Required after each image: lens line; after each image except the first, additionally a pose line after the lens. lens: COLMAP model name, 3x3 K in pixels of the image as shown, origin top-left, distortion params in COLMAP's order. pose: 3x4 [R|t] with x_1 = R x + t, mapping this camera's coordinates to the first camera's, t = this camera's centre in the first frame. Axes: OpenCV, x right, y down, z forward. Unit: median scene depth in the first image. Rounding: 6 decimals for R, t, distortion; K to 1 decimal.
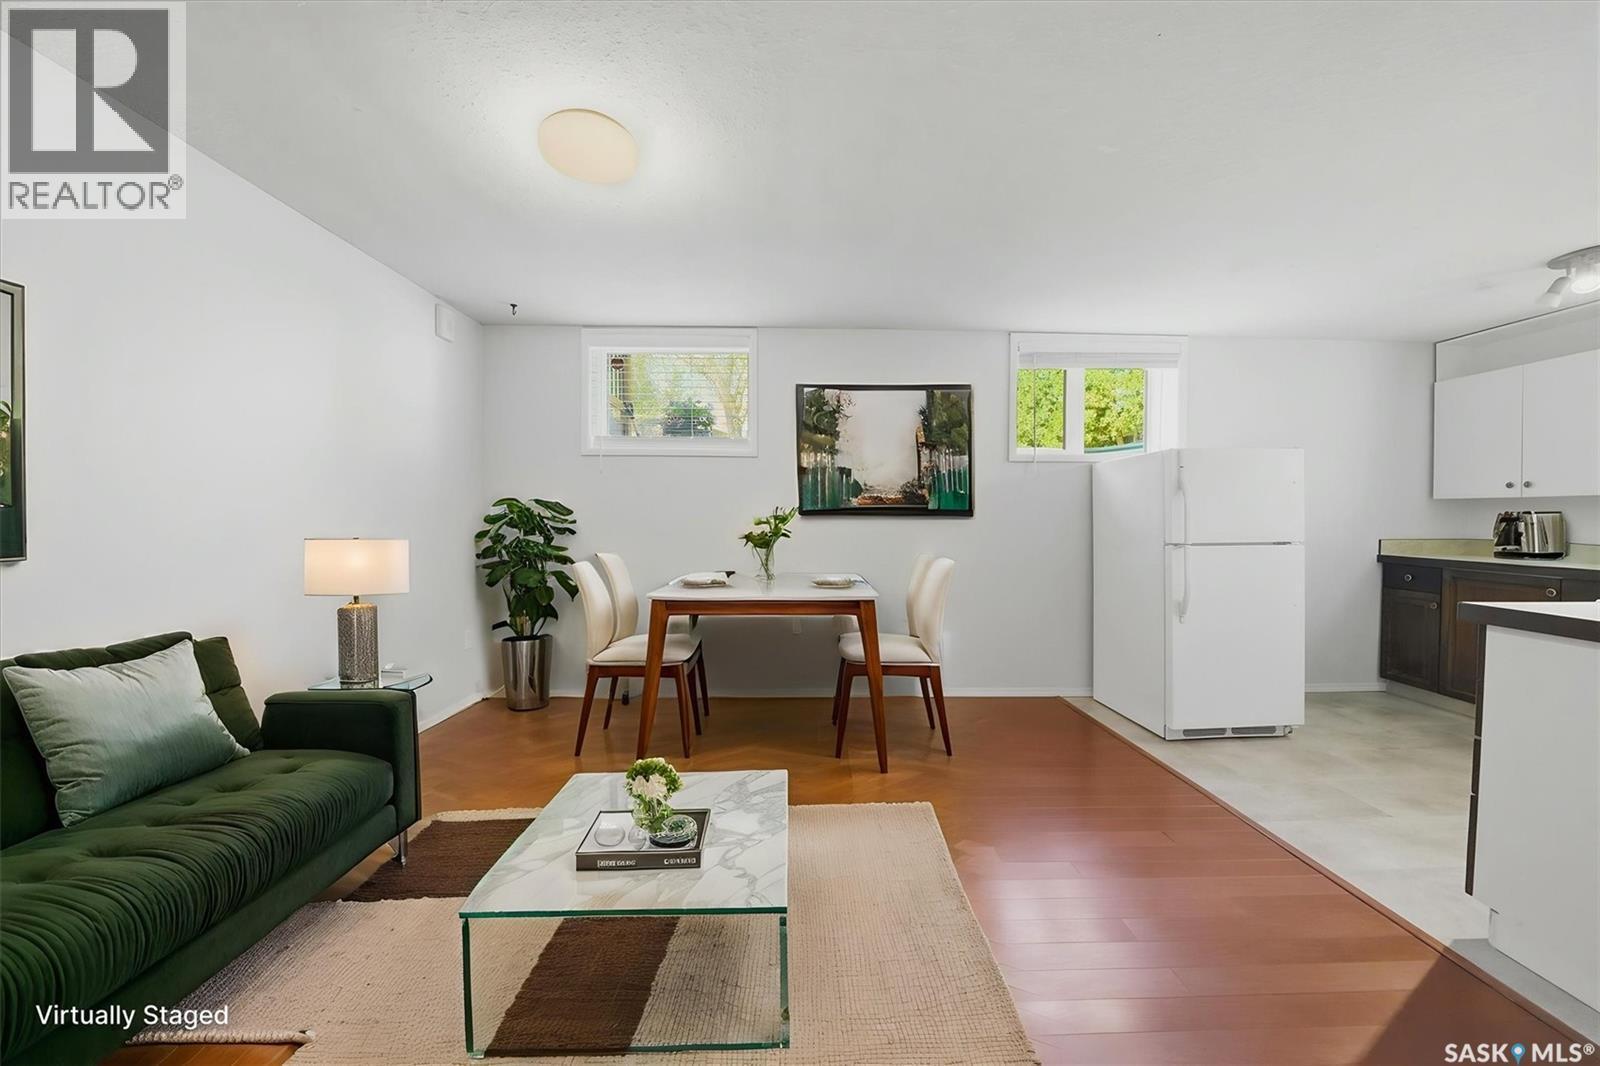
lens RADIAL K [[591.8, 0, 799.0], [0, 591.8, 528.2], [0, 0, 1]] dist [-0.000710, 0.000044]
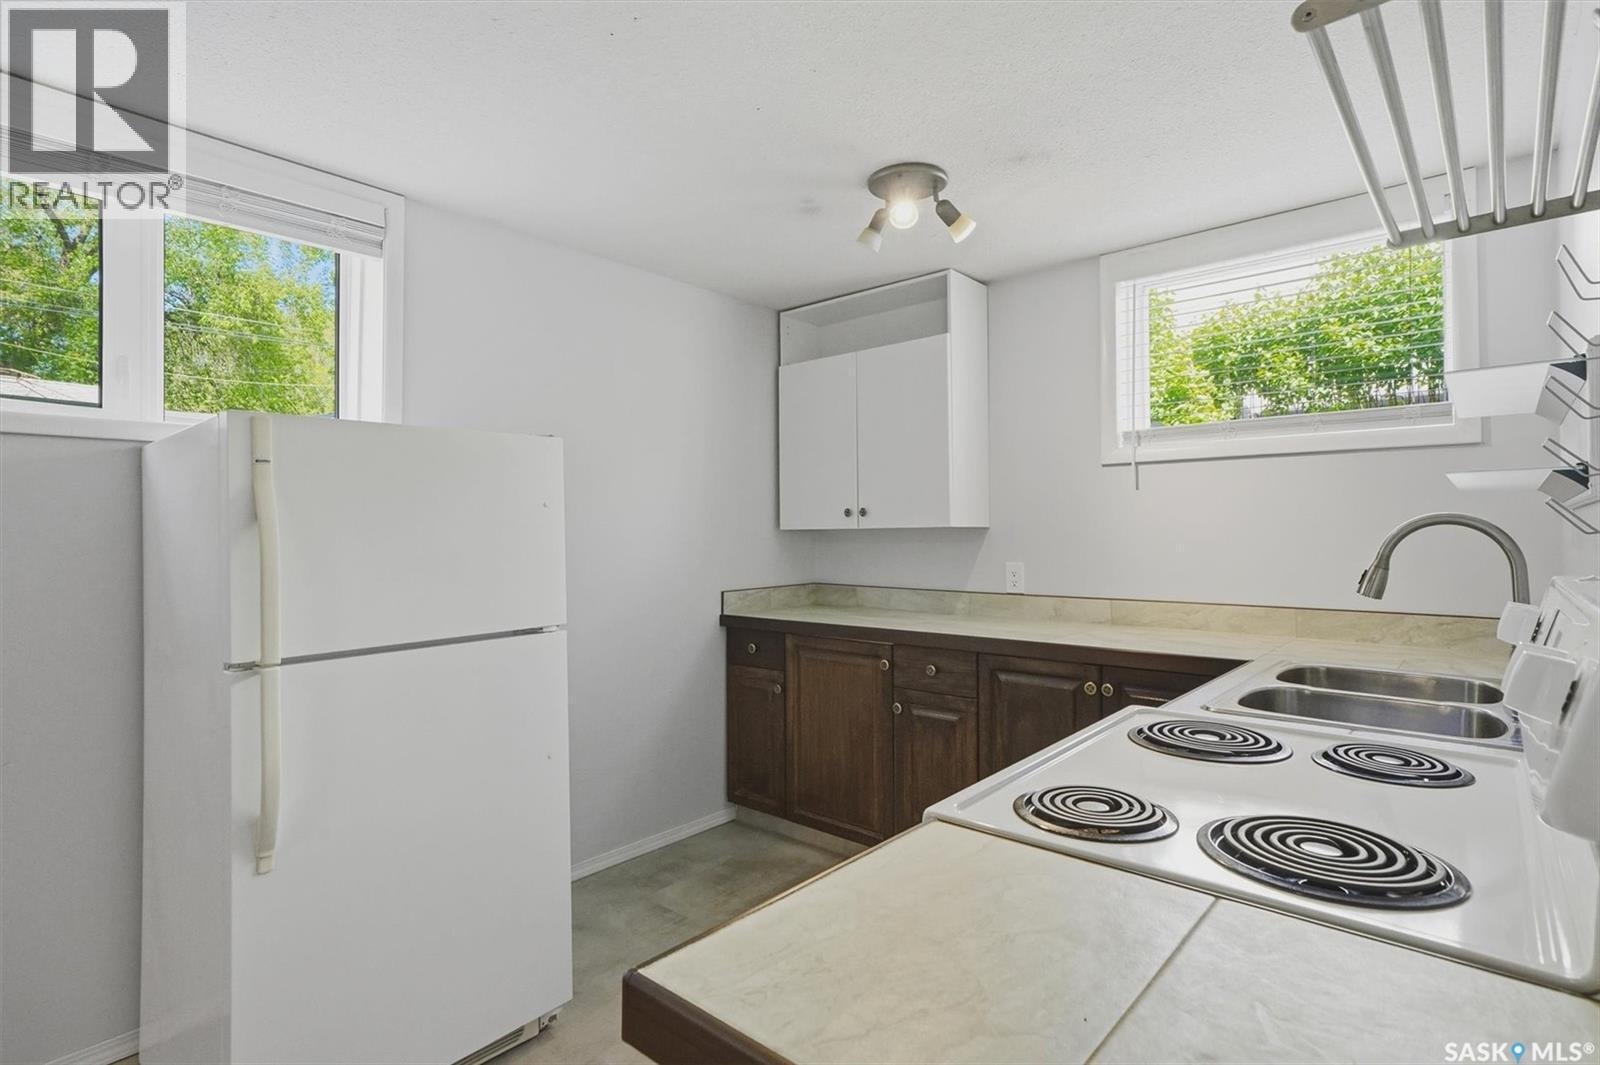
lens RADIAL K [[794.1, 0, 801.8], [0, 794.1, 529.4], [0, 0, 1]] dist [-0.001611, -0.000051]
pose [[0.709910, -0.006441, 0.704263, 0.469405], [0.021977, 0.999674, -0.013011, -0.039763], [-0.703949, 0.024715, 0.709820, 0.344098]]
